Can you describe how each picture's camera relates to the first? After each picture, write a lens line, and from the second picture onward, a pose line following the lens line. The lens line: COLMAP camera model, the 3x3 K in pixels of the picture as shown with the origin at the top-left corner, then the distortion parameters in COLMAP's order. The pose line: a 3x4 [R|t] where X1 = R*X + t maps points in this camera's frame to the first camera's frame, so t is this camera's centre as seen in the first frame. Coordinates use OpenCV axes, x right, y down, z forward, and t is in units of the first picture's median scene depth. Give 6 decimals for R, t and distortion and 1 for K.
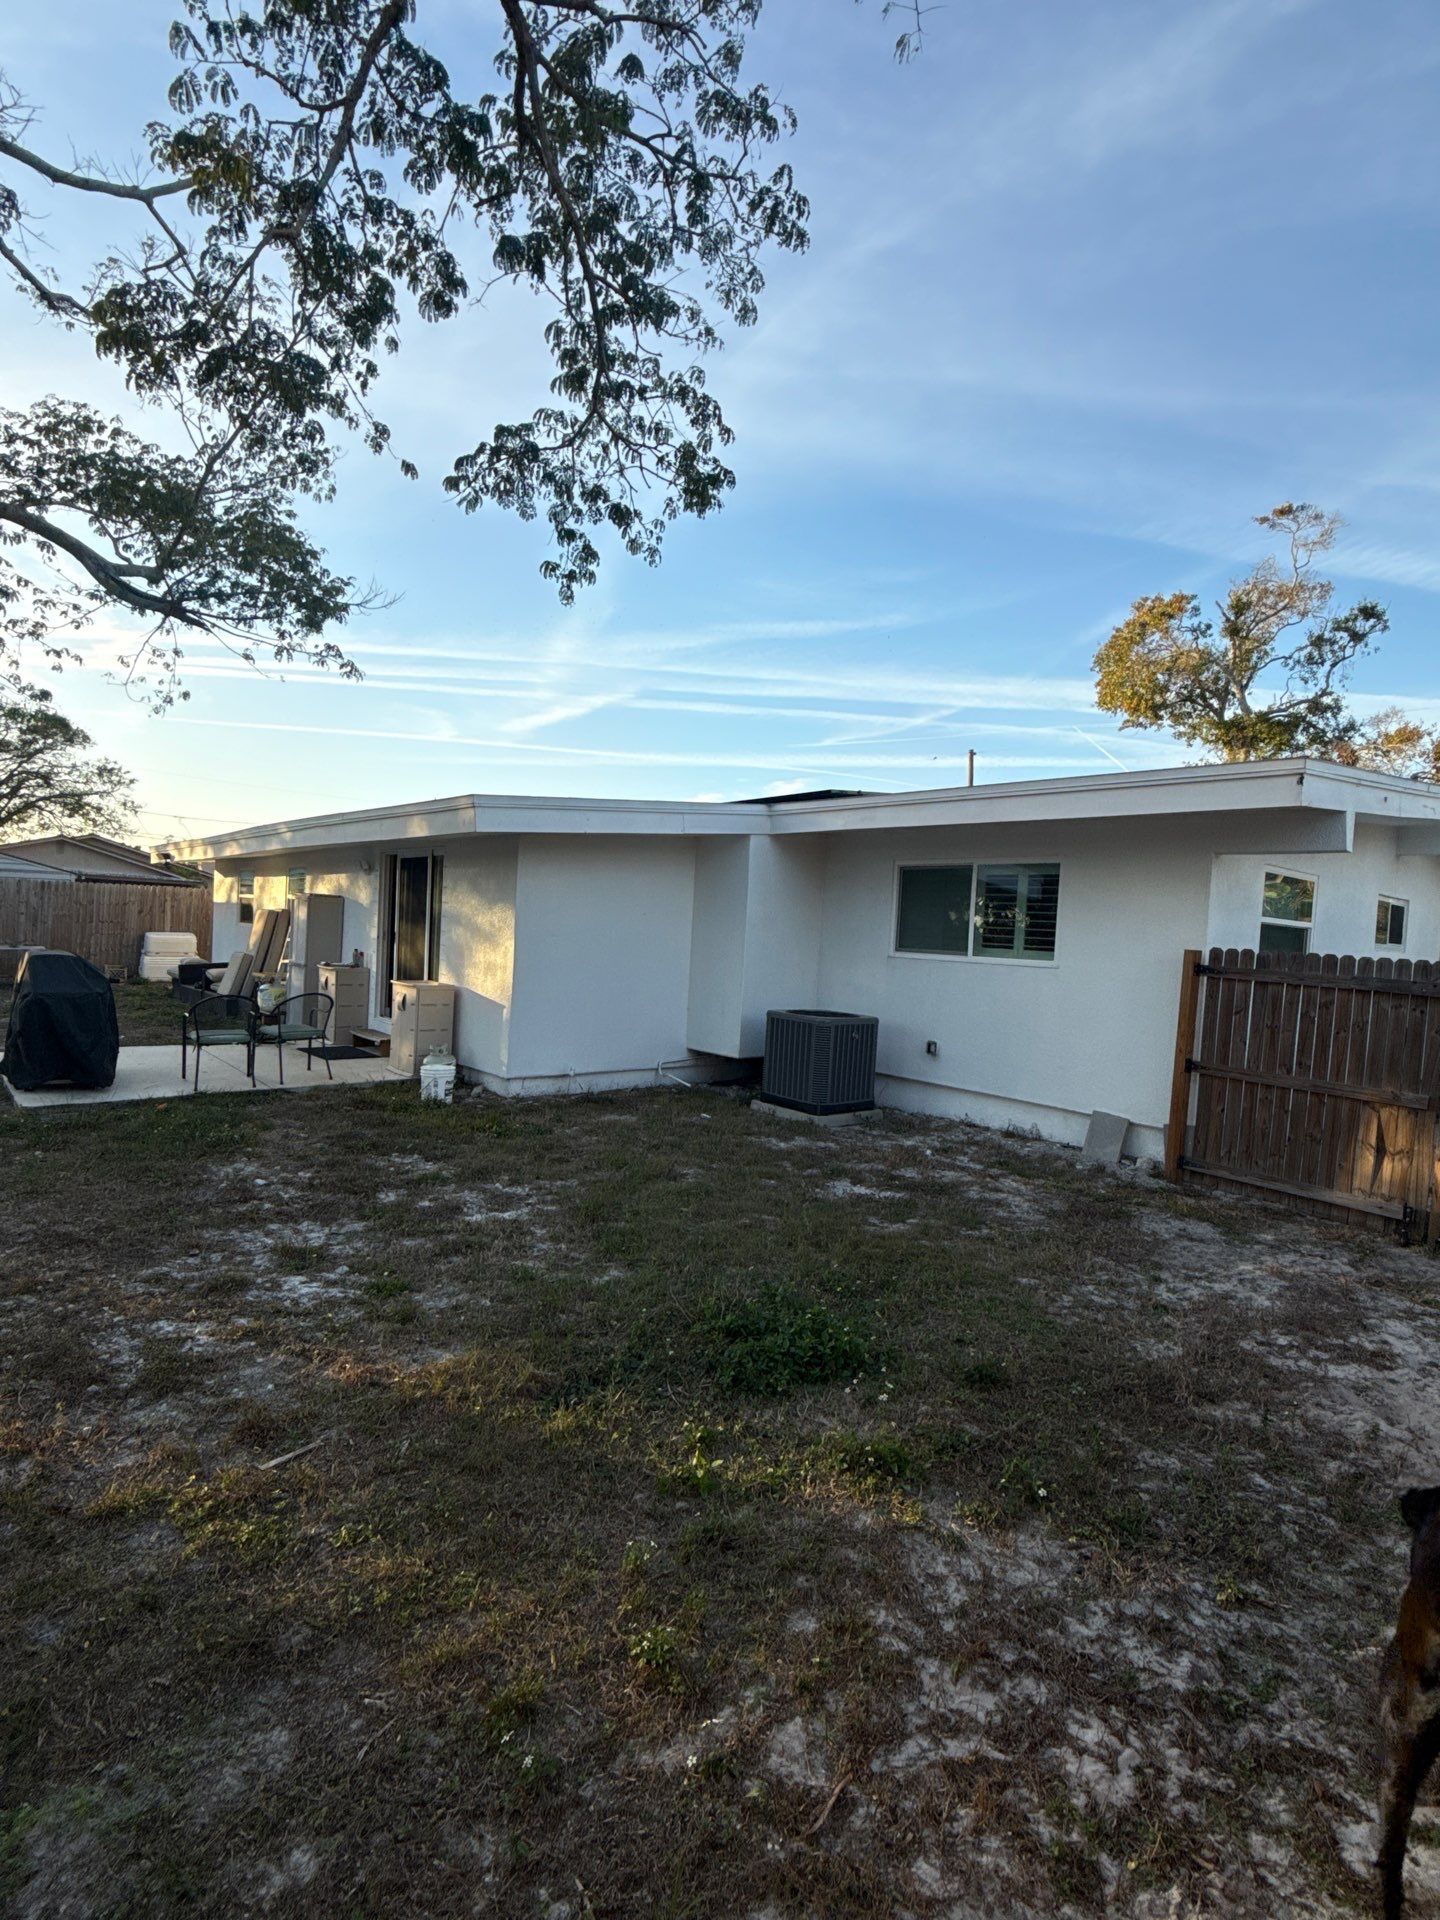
lens RADIAL K [[945.4, 0, 721.7], [0, 945.4, 963.4], [0, 0, 1]] dist [0.005522, -0.000196]
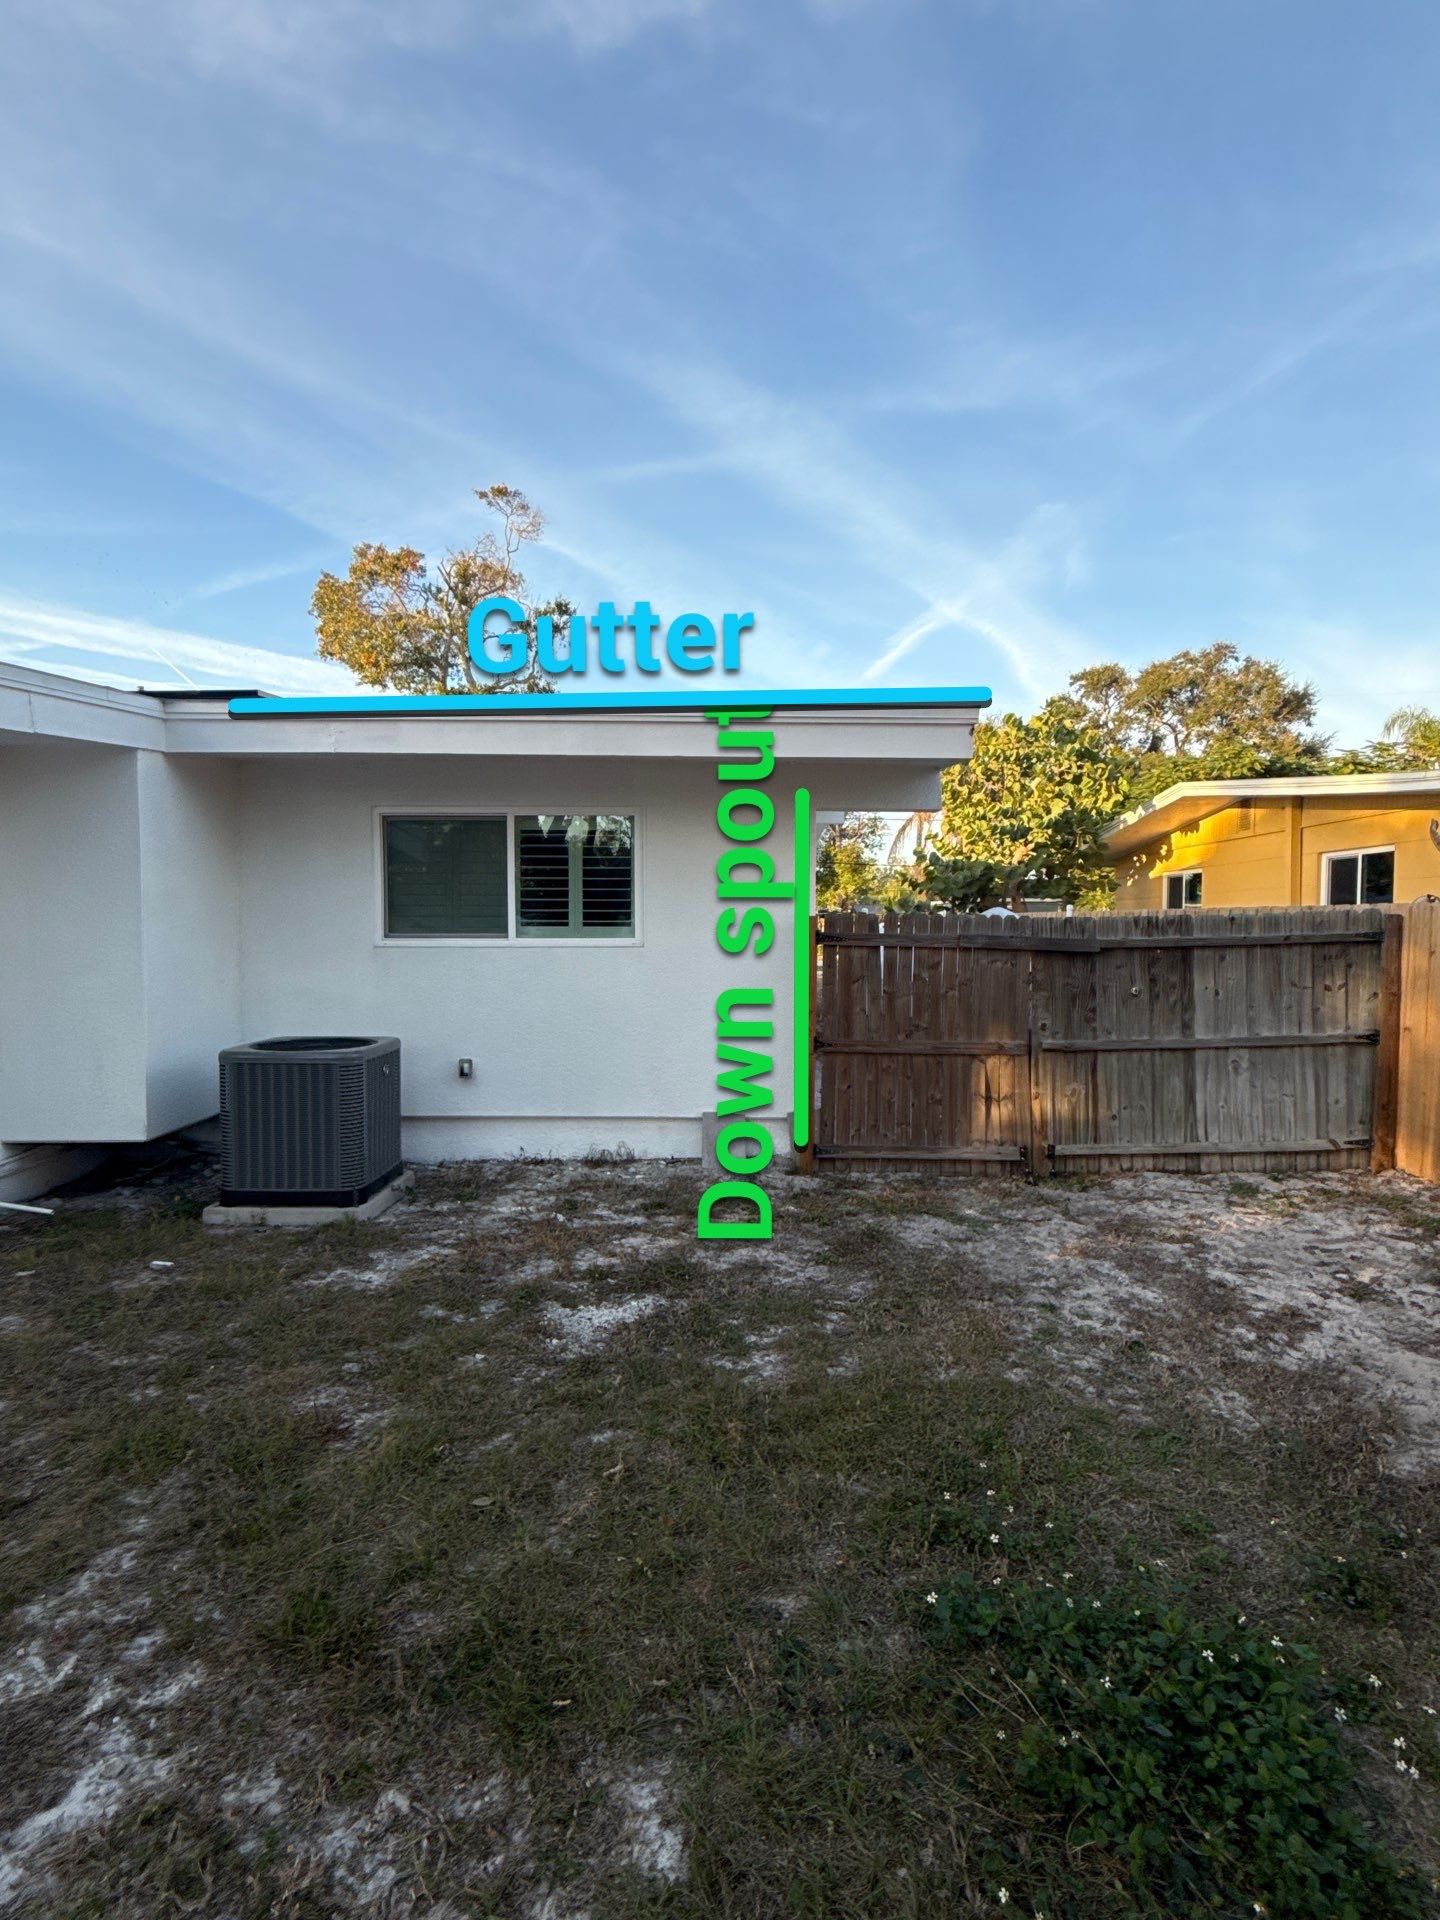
lens RADIAL K [[945.4, 0, 719.1], [0, 945.4, 964.4], [0, 0, 1]] dist [0.005522, -0.000196]
pose [[0.649323, -0.082794, 0.755993, -0.182876], [0.060323, 0.996531, 0.057325, -0.018604], [-0.758117, 0.008381, 0.652065, 0.362425]]
